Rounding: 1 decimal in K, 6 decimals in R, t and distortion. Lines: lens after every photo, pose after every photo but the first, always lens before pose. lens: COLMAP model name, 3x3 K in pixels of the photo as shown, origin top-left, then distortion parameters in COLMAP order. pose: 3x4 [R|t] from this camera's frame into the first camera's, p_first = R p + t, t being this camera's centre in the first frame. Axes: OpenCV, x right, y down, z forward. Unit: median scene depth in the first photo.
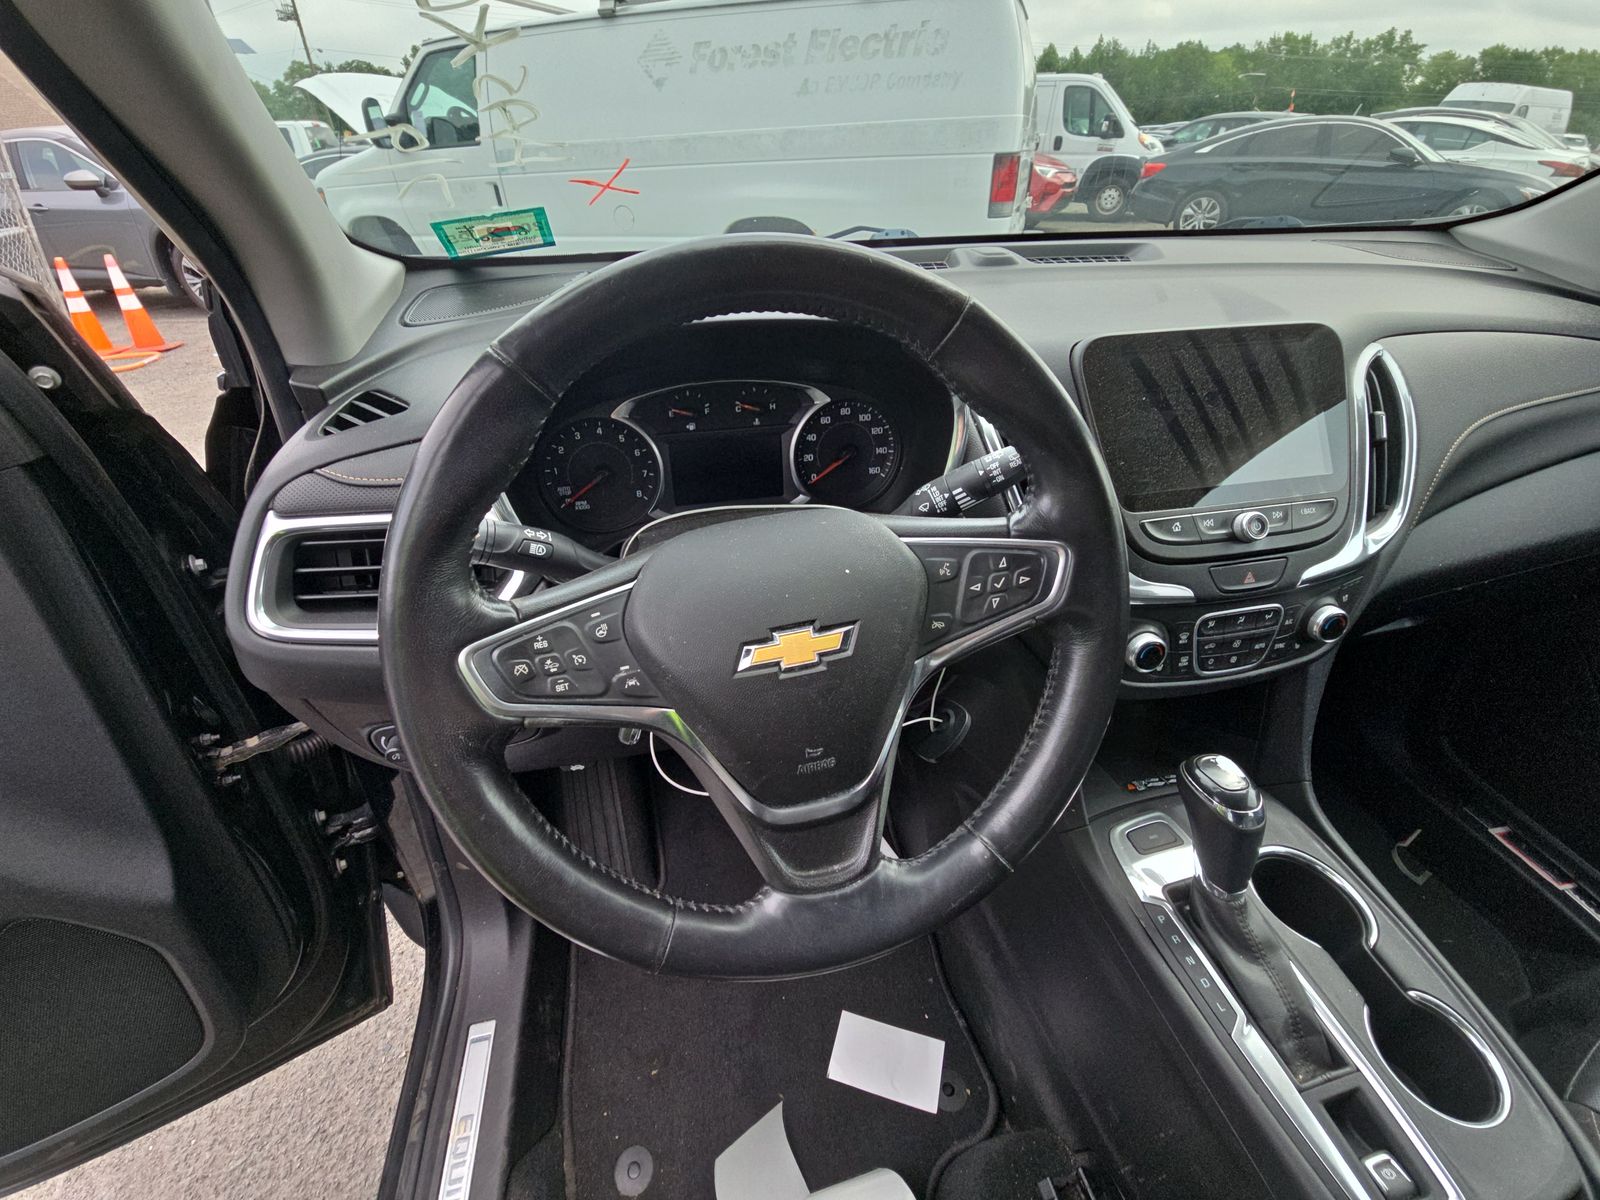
lens RADIAL K [[639.3, 0, 798.6], [0, 639.3, 586.3], [0, 0, 1]] dist [0.002905, -0.004893]
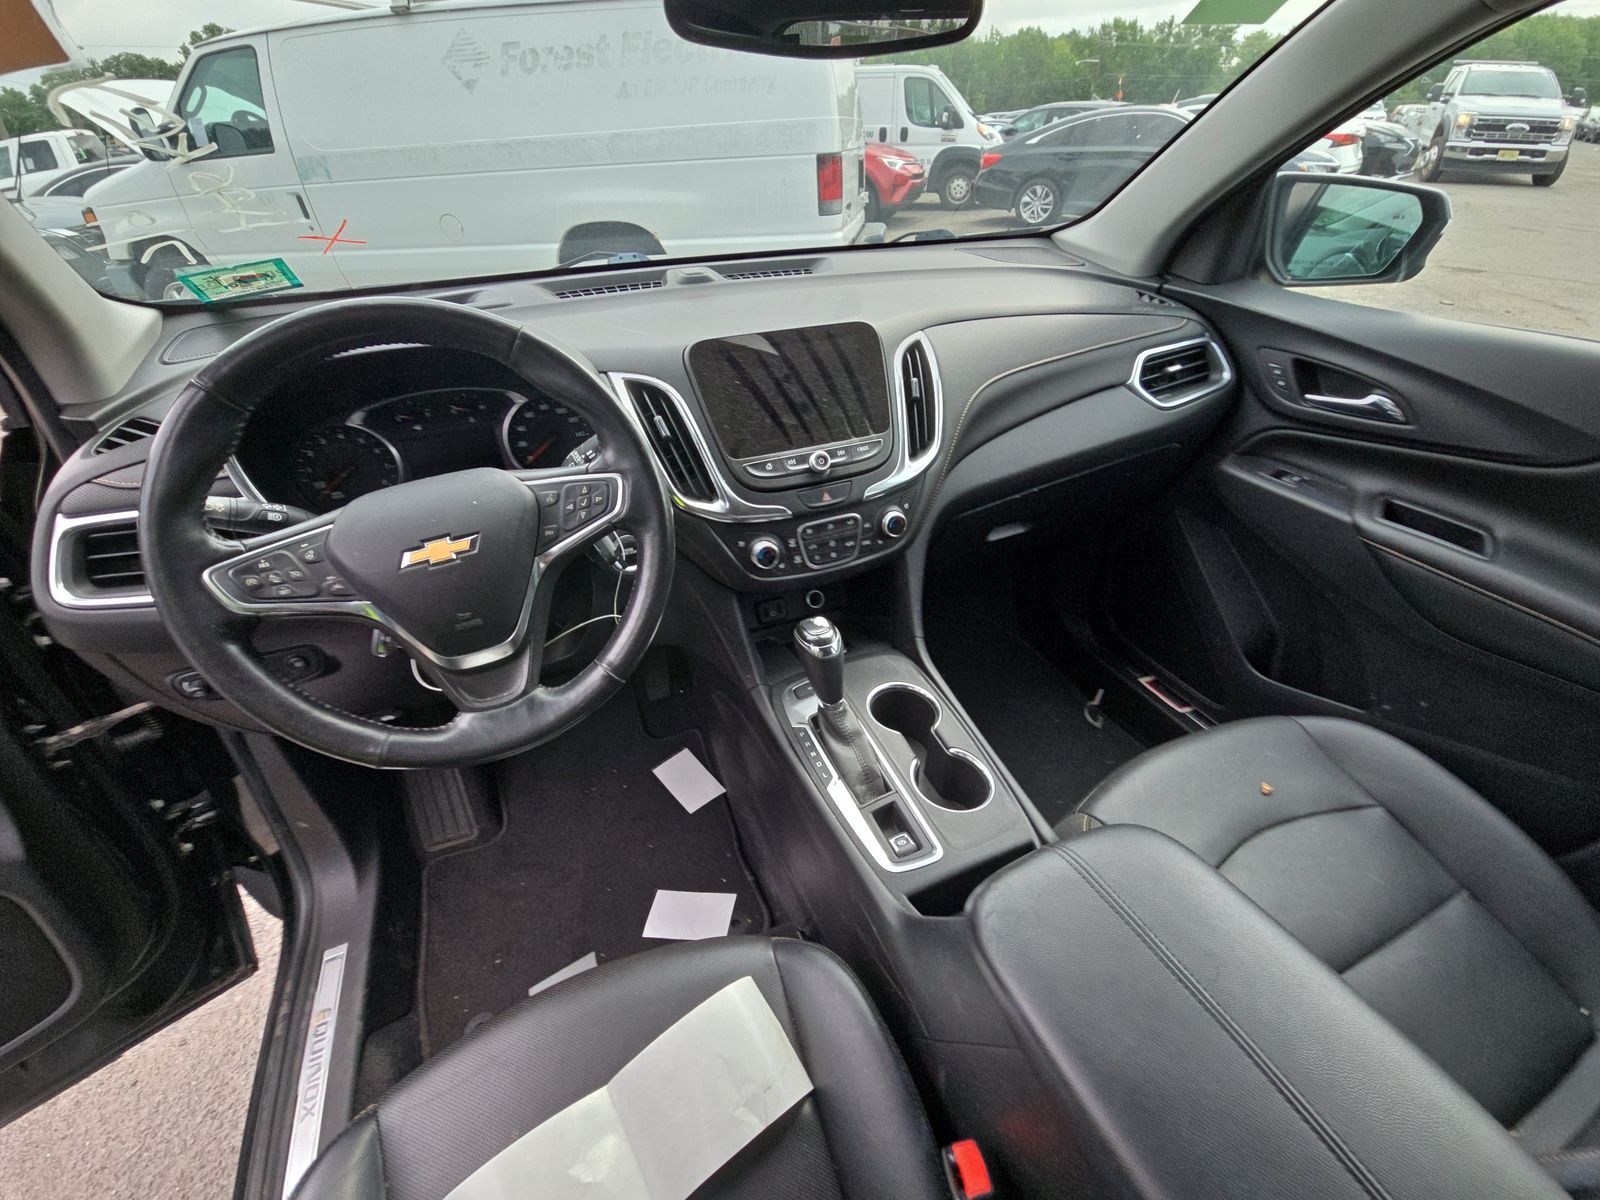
lens RADIAL K [[639.3, 0, 805.5], [0, 639.3, 603.6], [0, 0, 1]] dist [0.002905, -0.004893]
pose [[0.979995, -0.124770, 0.155058, 0.341966], [0.121075, 0.992092, 0.033087, 0.154226], [-0.157960, -0.013652, 0.987351, -0.405054]]
